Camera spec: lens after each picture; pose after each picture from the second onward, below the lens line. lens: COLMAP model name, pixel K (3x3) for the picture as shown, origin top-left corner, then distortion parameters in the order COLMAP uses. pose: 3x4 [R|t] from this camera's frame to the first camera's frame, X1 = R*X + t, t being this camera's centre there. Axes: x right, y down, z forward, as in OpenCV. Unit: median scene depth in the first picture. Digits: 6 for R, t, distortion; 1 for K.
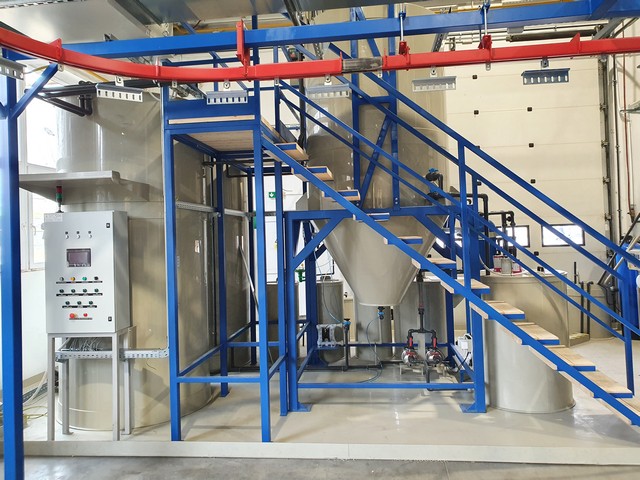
lens RADIAL K [[487.2, 0, 320.0], [0, 487.2, 240.0], [0, 0, 1]] dist [0.033714, 0.003179]
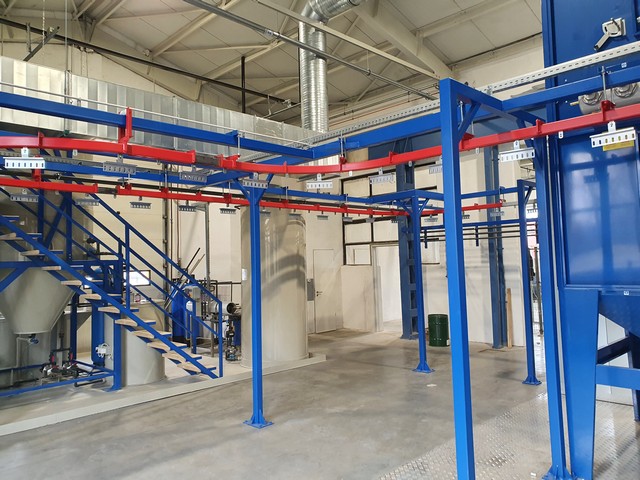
lens RADIAL K [[504.3, 0, 320.0], [0, 504.3, 240.0], [0, 0, 1]] dist [0.025640, -0.000638]
pose [[0.617364, 0.052457, 0.784927, -0.644211], [0.012922, 0.996963, -0.076791, 0.001625], [-0.786572, 0.057551, 0.614811, -0.607855]]
